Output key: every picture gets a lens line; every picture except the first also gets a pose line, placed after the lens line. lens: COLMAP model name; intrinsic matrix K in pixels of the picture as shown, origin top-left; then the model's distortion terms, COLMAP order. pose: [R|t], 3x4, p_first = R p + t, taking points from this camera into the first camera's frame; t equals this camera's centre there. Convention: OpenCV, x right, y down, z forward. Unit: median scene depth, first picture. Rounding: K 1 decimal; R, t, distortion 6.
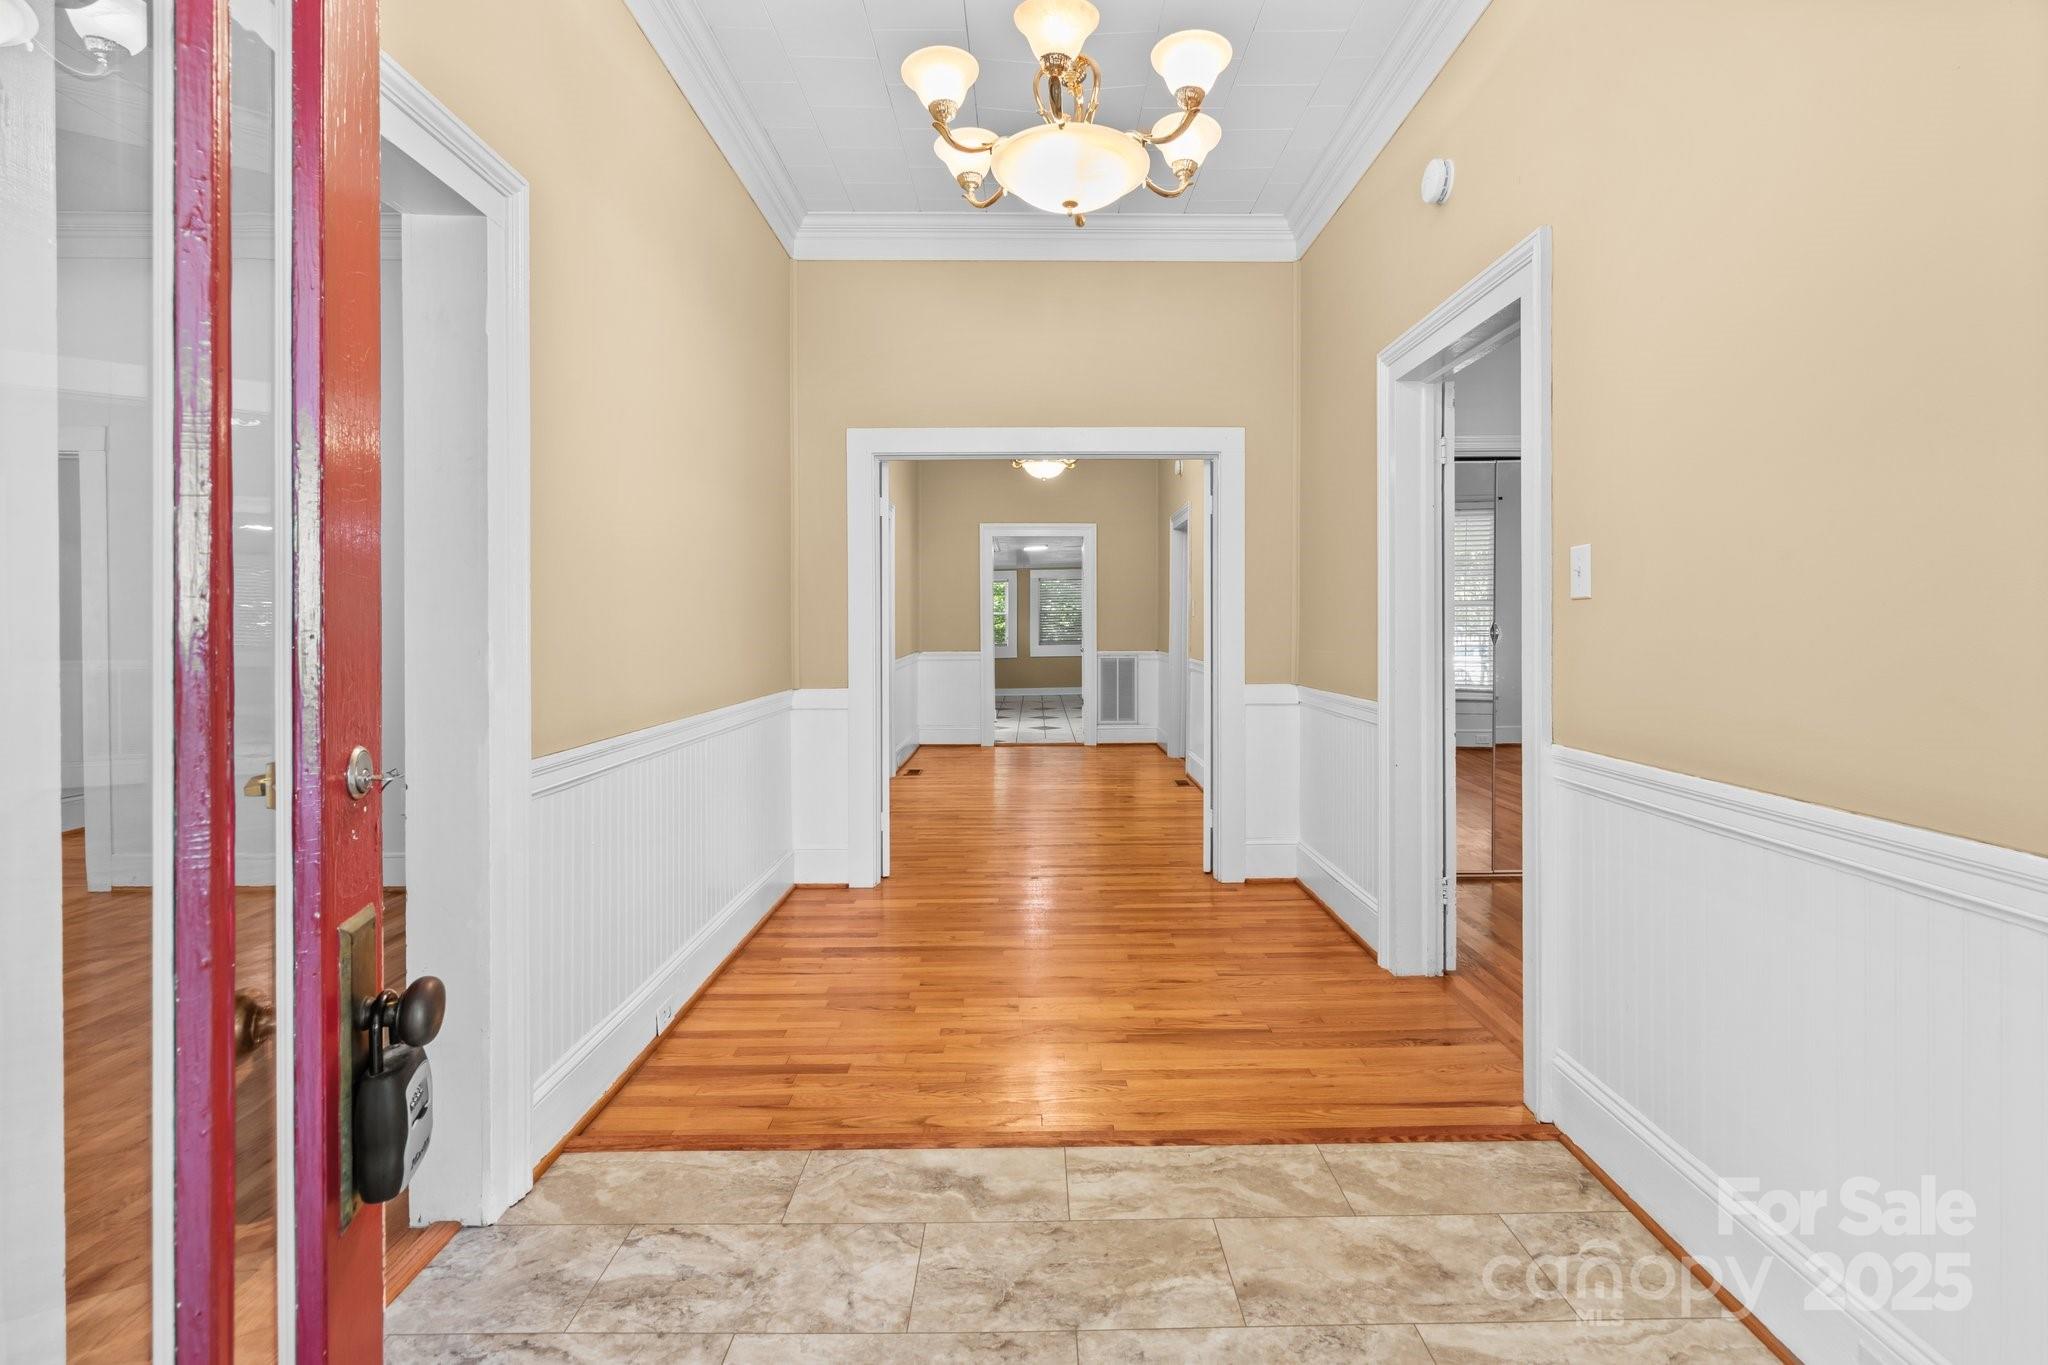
lens RADIAL K [[945.3, 0, 1048.6], [0, 945.3, 624.2], [0, 0, 1]] dist [-0.000578, -0.000397]
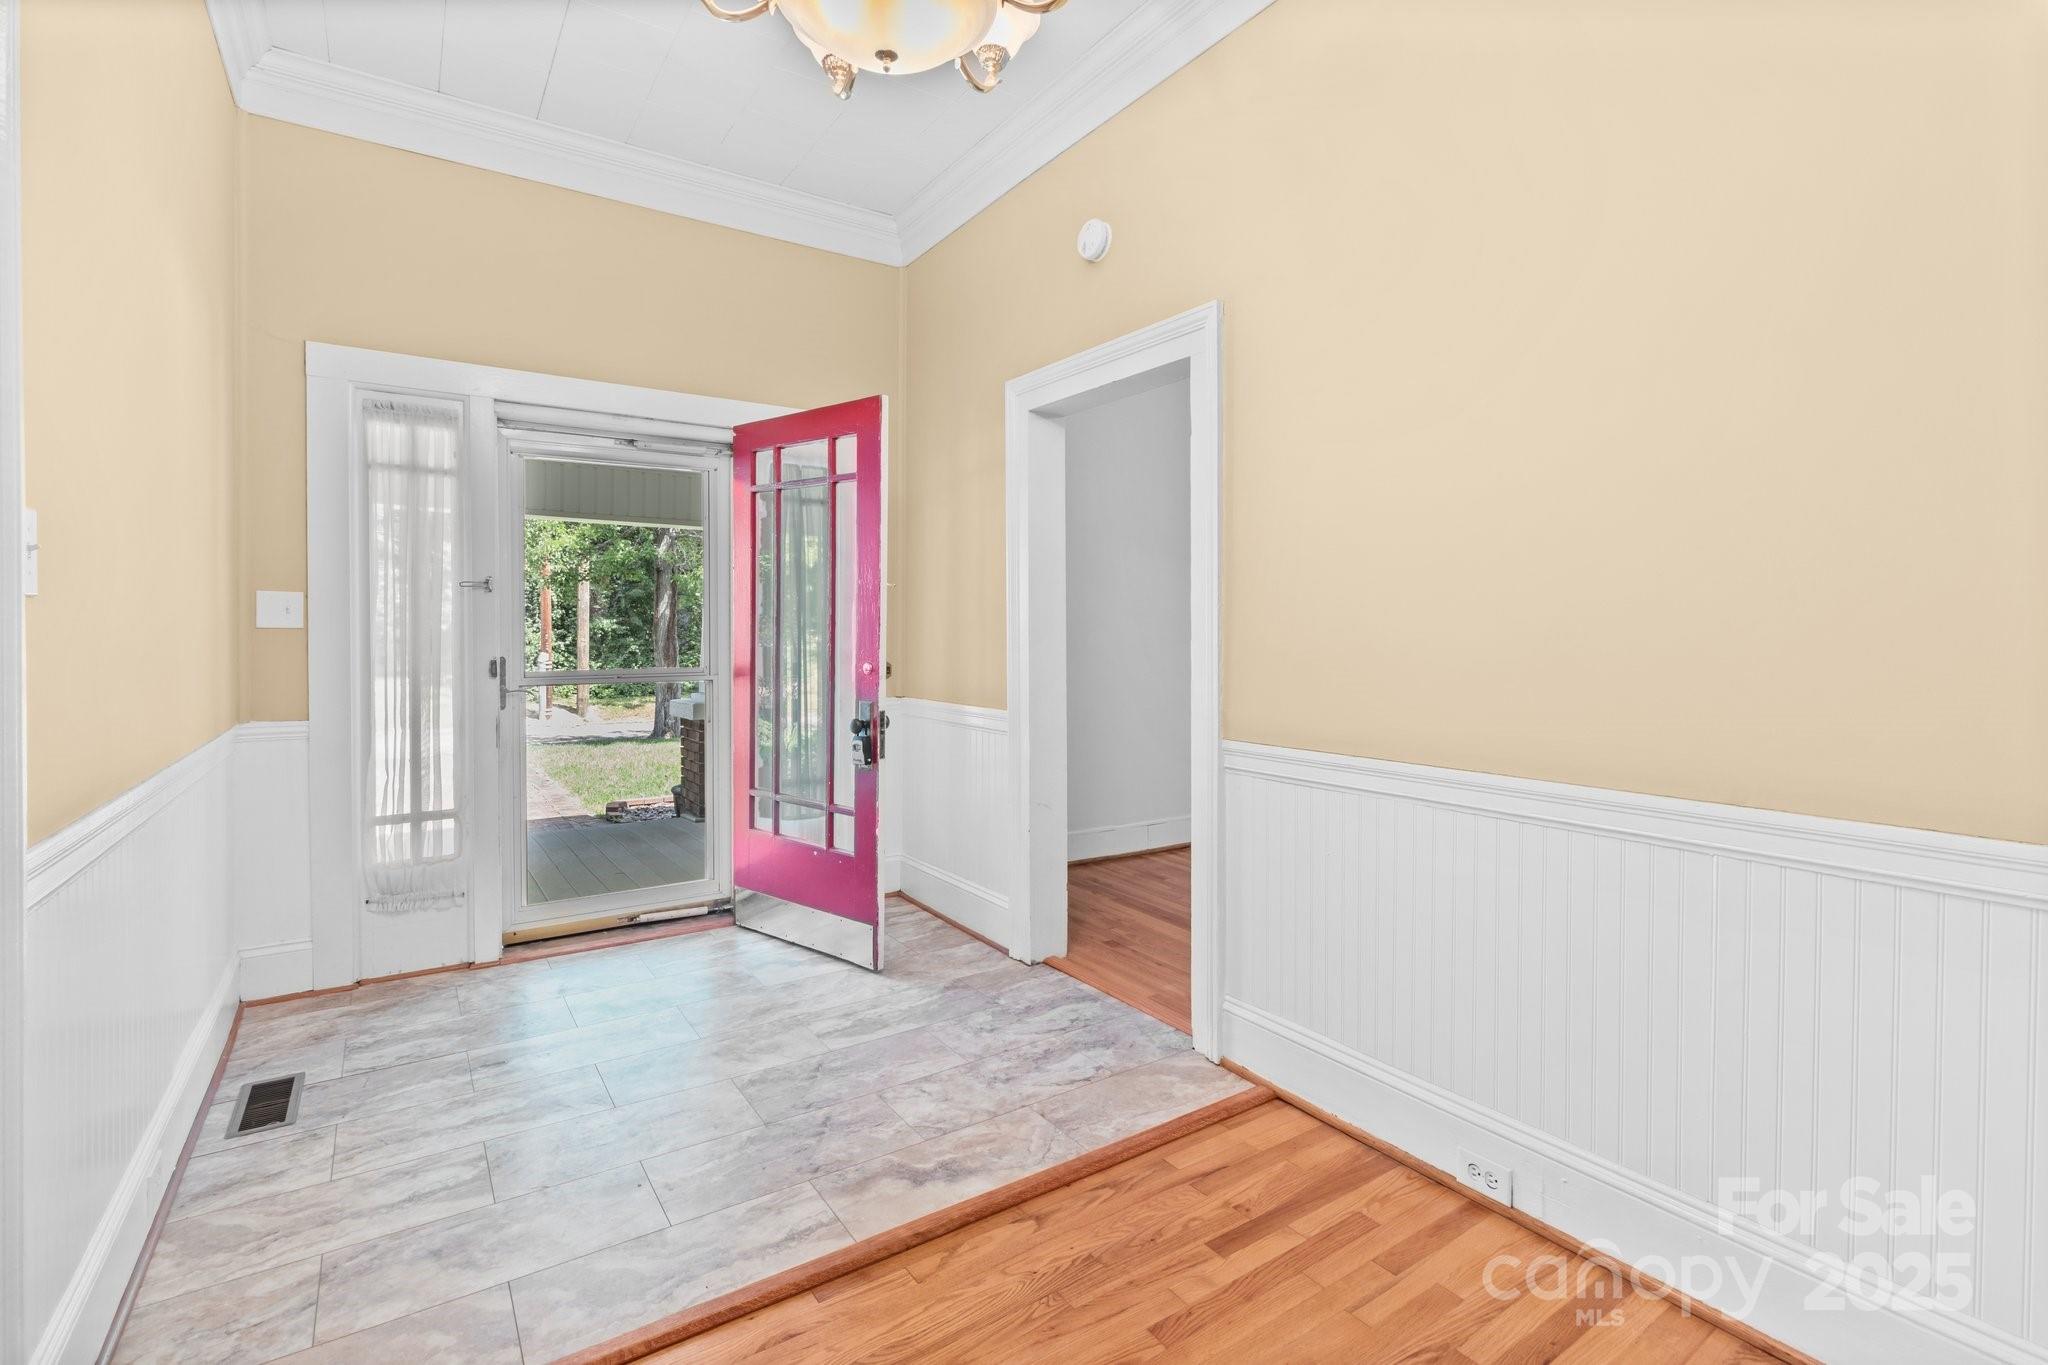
lens RADIAL K [[945.3, 0, 1041.5], [0, 945.3, 636.0], [0, 0, 1]] dist [-0.000578, -0.000397]
pose [[-0.834584, 0.002588, -0.550874, 0.392535], [-0.000896, 0.999981, 0.006056, -0.005959], [0.550879, 0.005548, -0.834566, 2.027239]]
